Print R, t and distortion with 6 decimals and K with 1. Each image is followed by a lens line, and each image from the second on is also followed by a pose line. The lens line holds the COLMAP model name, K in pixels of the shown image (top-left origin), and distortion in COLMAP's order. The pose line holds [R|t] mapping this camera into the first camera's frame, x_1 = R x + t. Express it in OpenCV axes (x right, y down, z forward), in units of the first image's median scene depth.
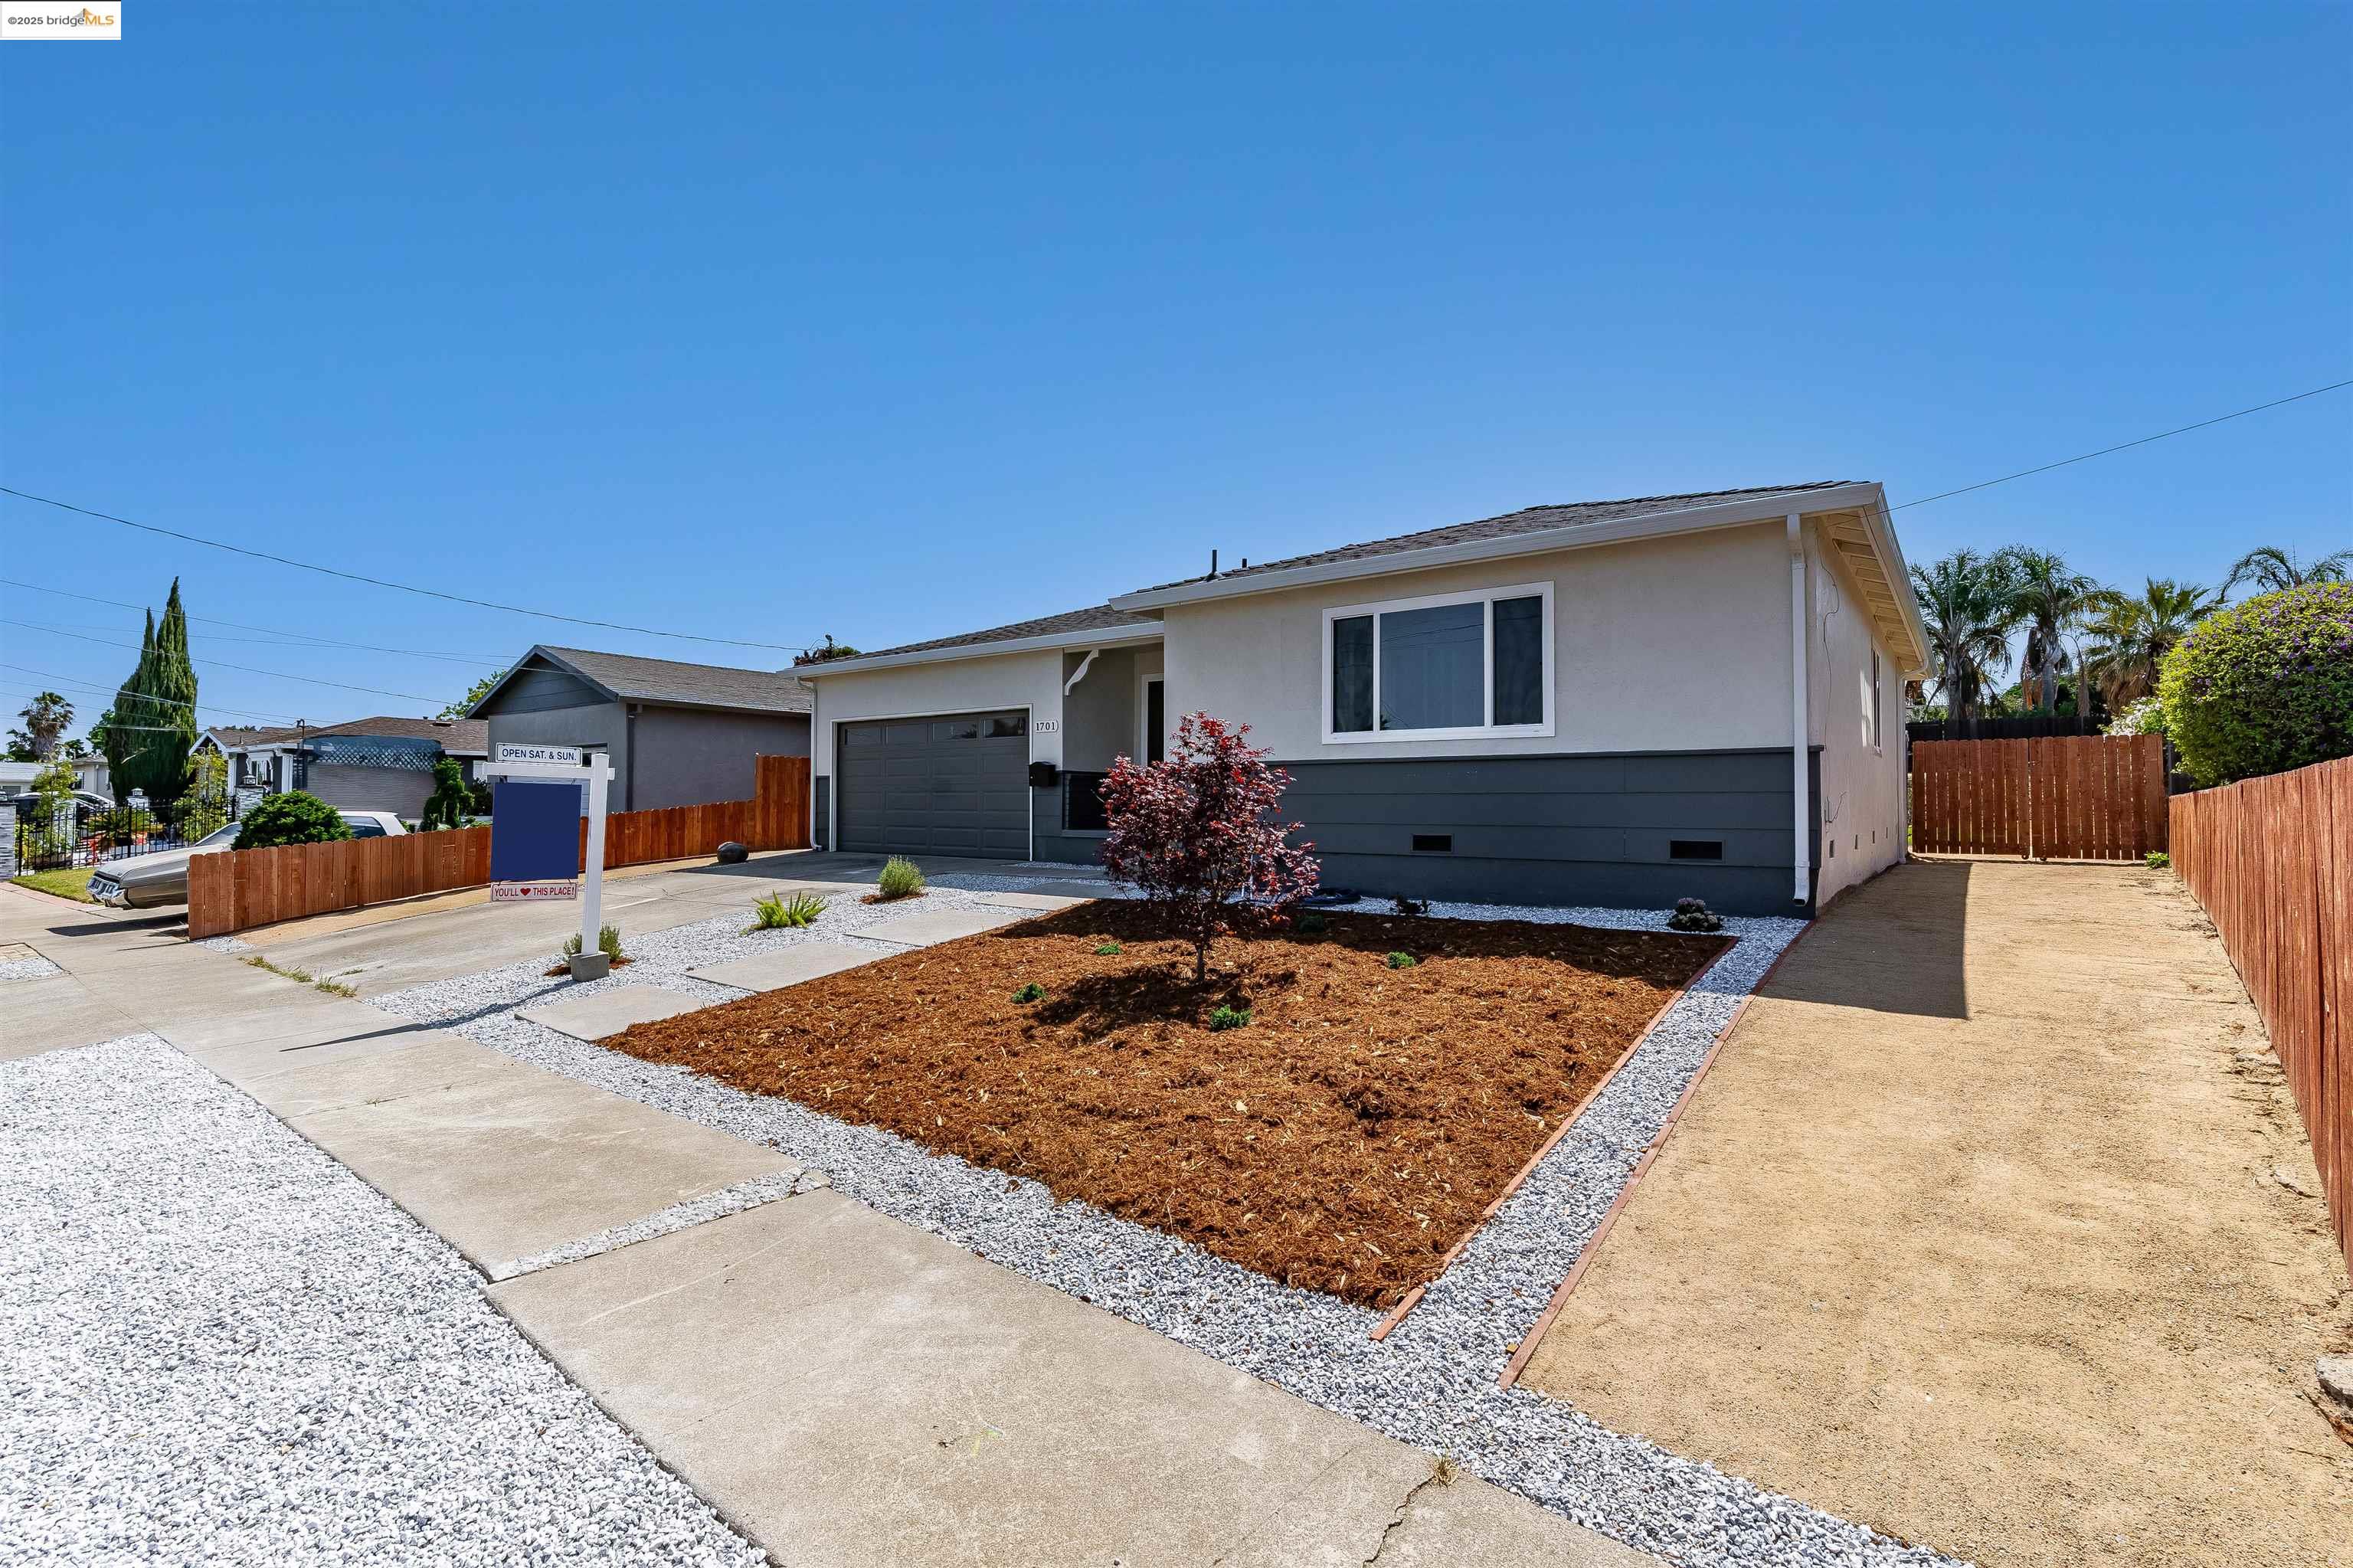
lens RADIAL K [[1069.8, 0, 1160.4], [0, 1069.8, 785.3], [0, 0, 1]] dist [-0.008472, 0.001100]
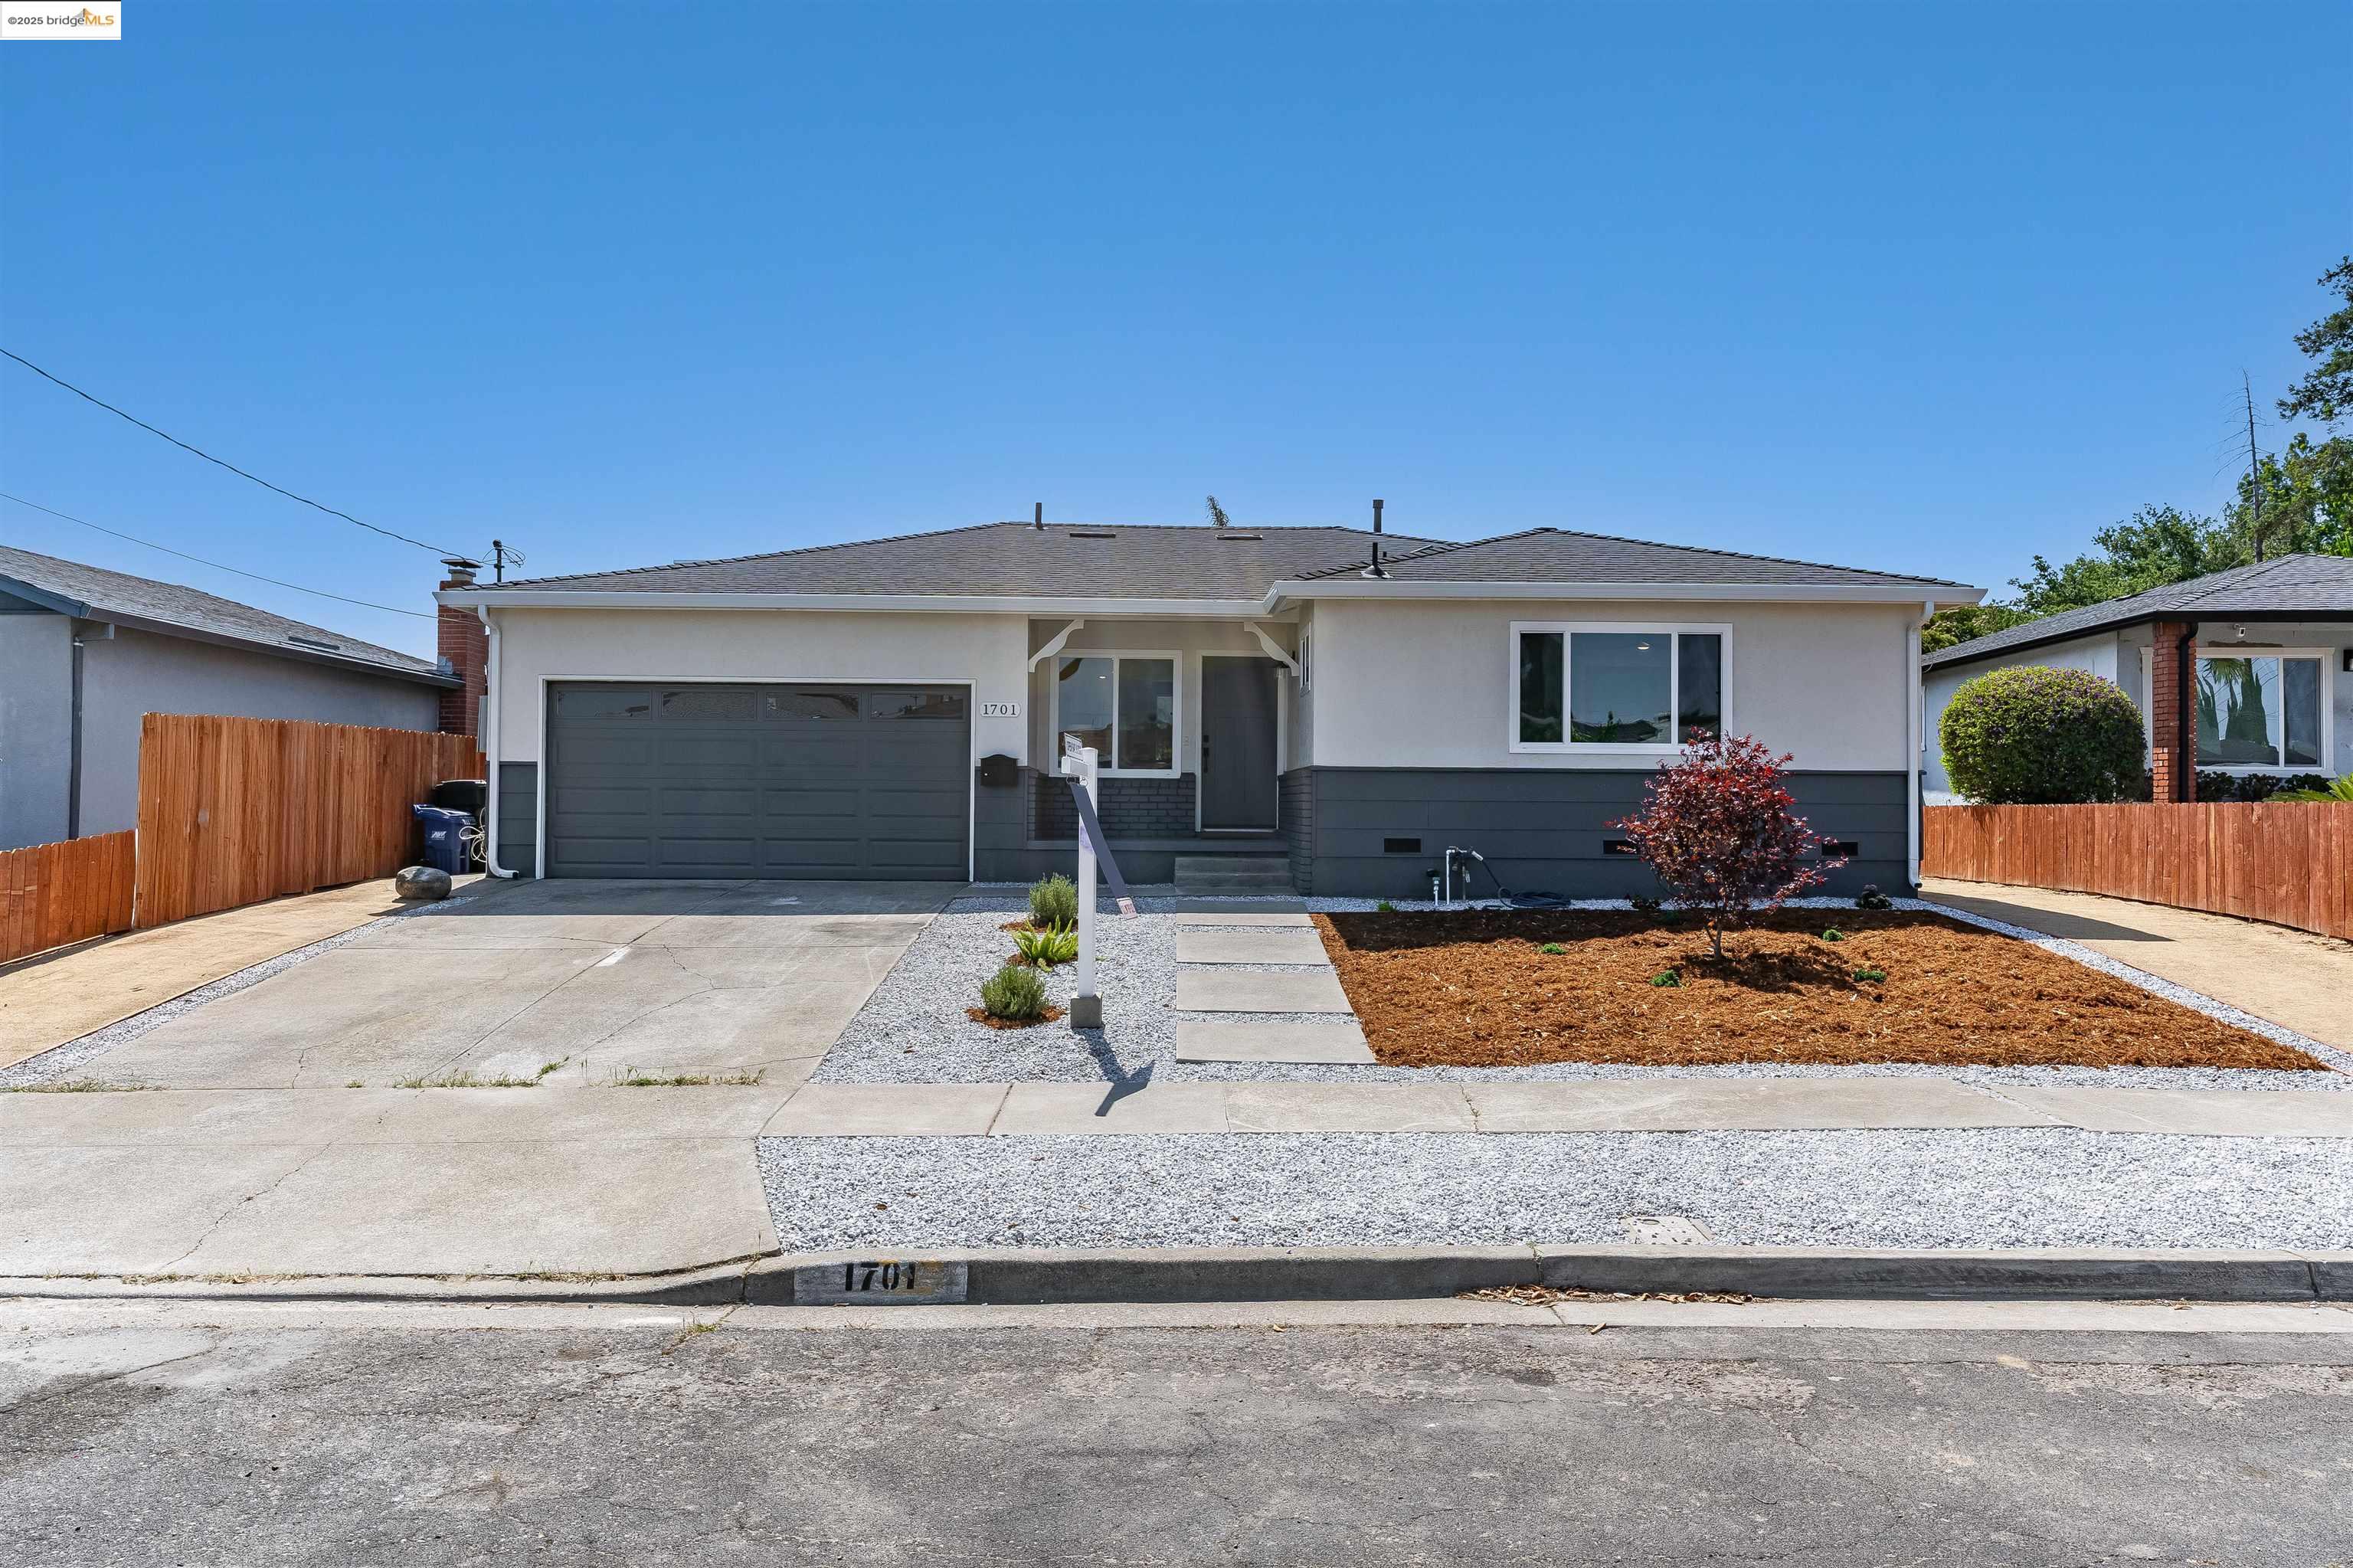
lens RADIAL K [[1592.3, 0, 1176.5], [0, 1592.3, 766.8], [0, 0, 1]] dist [-0.012025, -0.004458]
pose [[0.783054, 0.022583, 0.621544, -1.324329], [-0.016580, 0.999743, -0.015436, 0.004859], [-0.621733, 0.001783, 0.783228, 0.004542]]
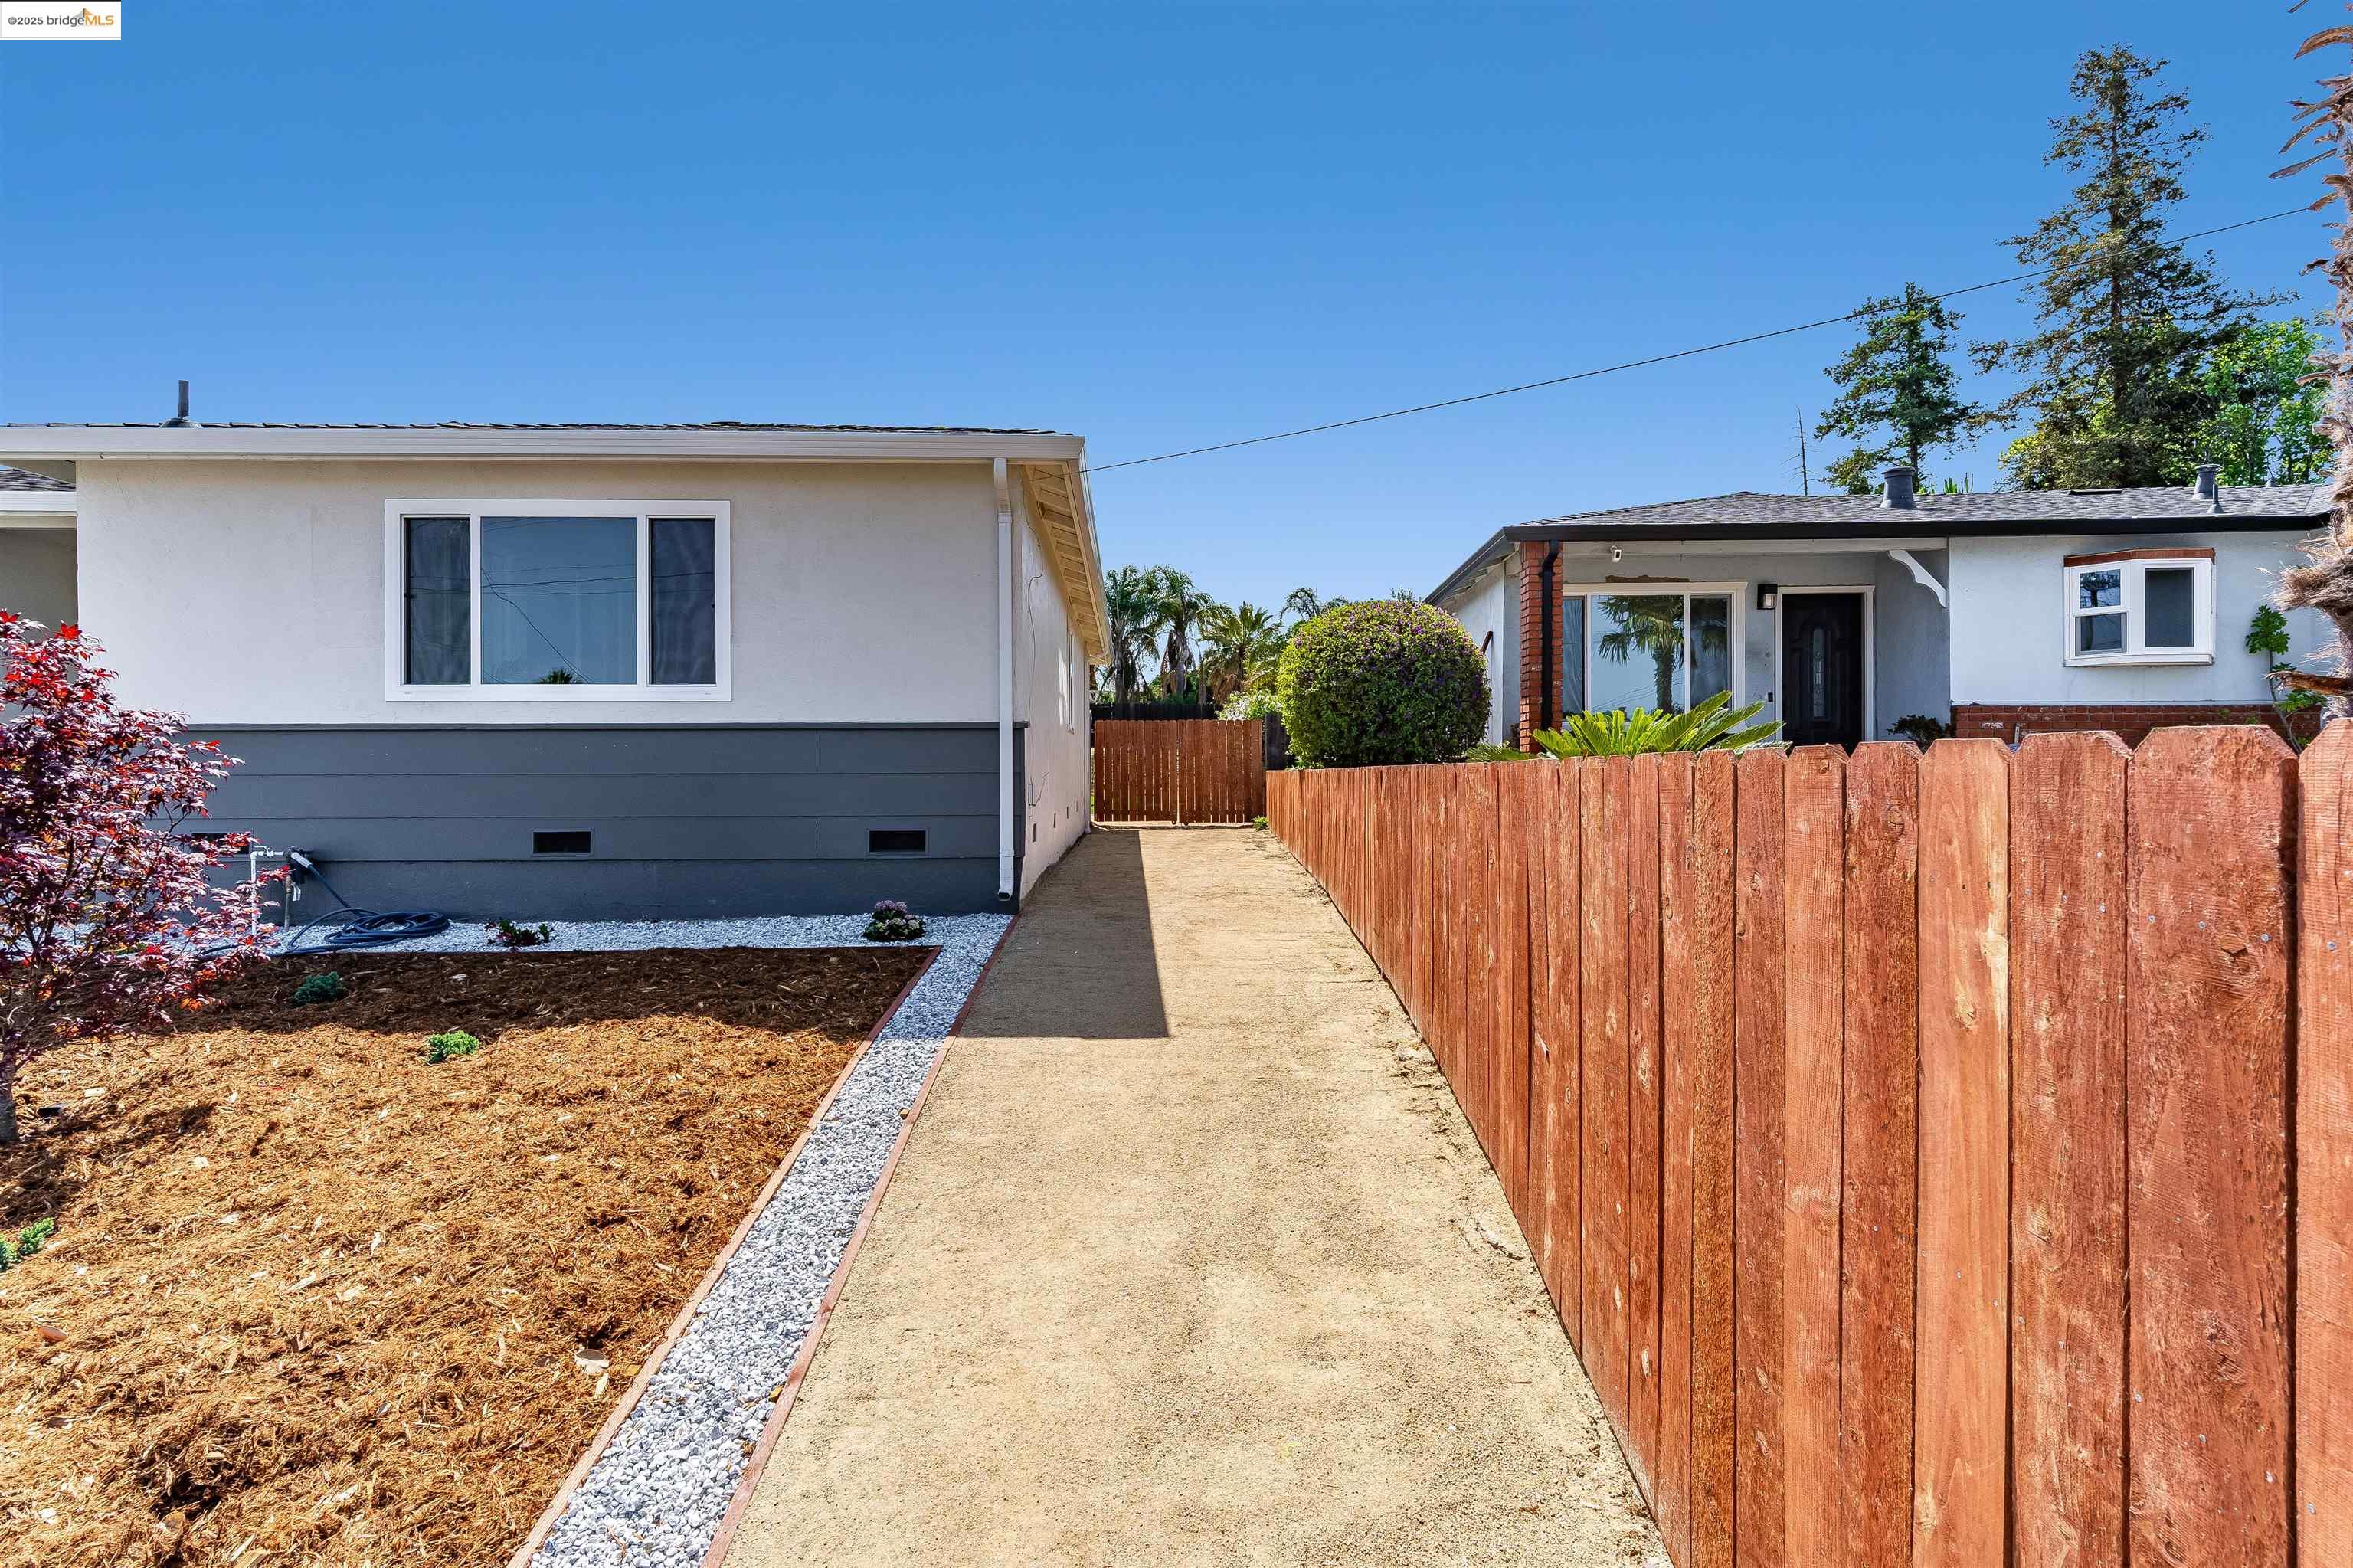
lens RADIAL K [[1069.8, 0, 1183.8], [0, 1069.8, 778.5], [0, 0, 1]] dist [-0.008472, 0.001100]
pose [[0.761370, -0.007294, 0.648277, 0.125544], [-0.007098, 0.999783, 0.019585, -0.007712], [-0.648279, -0.019513, 0.761153, 0.208751]]
